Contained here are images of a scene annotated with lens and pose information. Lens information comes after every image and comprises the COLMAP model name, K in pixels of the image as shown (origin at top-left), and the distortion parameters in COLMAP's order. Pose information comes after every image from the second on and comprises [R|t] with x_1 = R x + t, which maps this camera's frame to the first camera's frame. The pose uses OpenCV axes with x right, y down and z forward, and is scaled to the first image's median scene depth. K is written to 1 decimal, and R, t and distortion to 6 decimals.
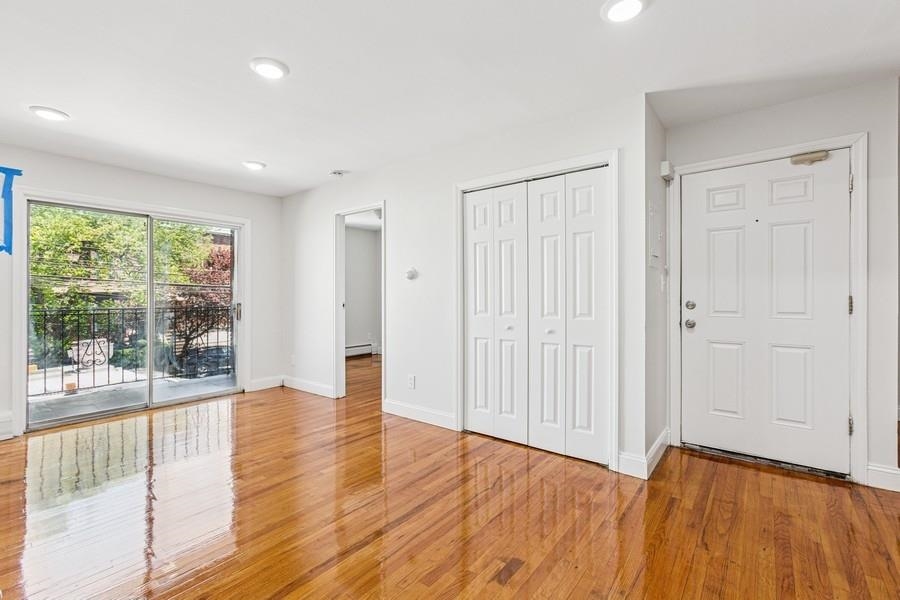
lens RADIAL K [[409.6, 0, 451.2], [0, 409.6, 291.0], [0, 0, 1]] dist [-0.002804, 0.000741]
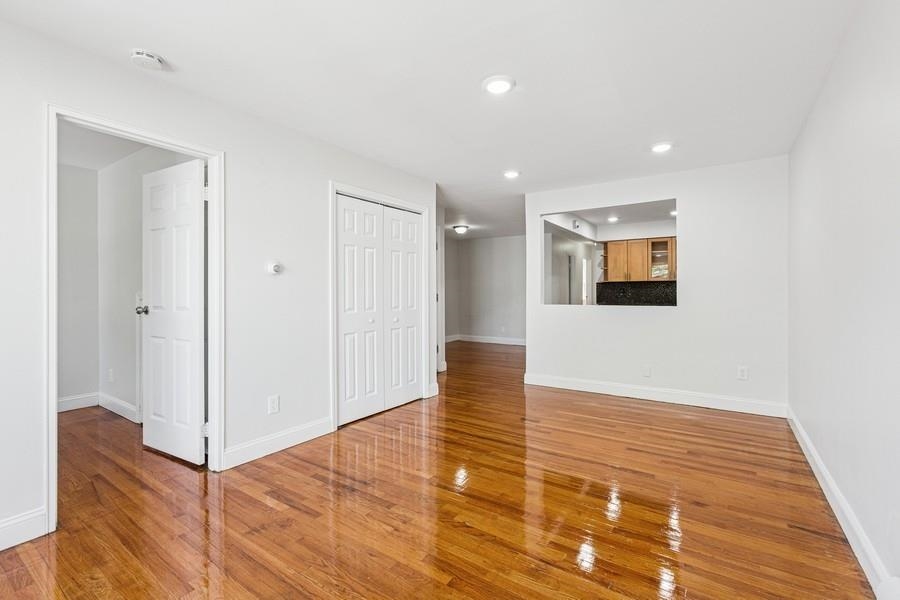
lens RADIAL K [[403.9, 0, 451.7], [0, 403.9, 293.2], [0, 0, 1]] dist [0.000053, 0.001068]
pose [[-0.081174, 0.000463, 0.996700, -0.984054], [-0.009345, 0.999956, -0.001225, 0.005621], [-0.996656, -0.009414, -0.081166, 0.796761]]
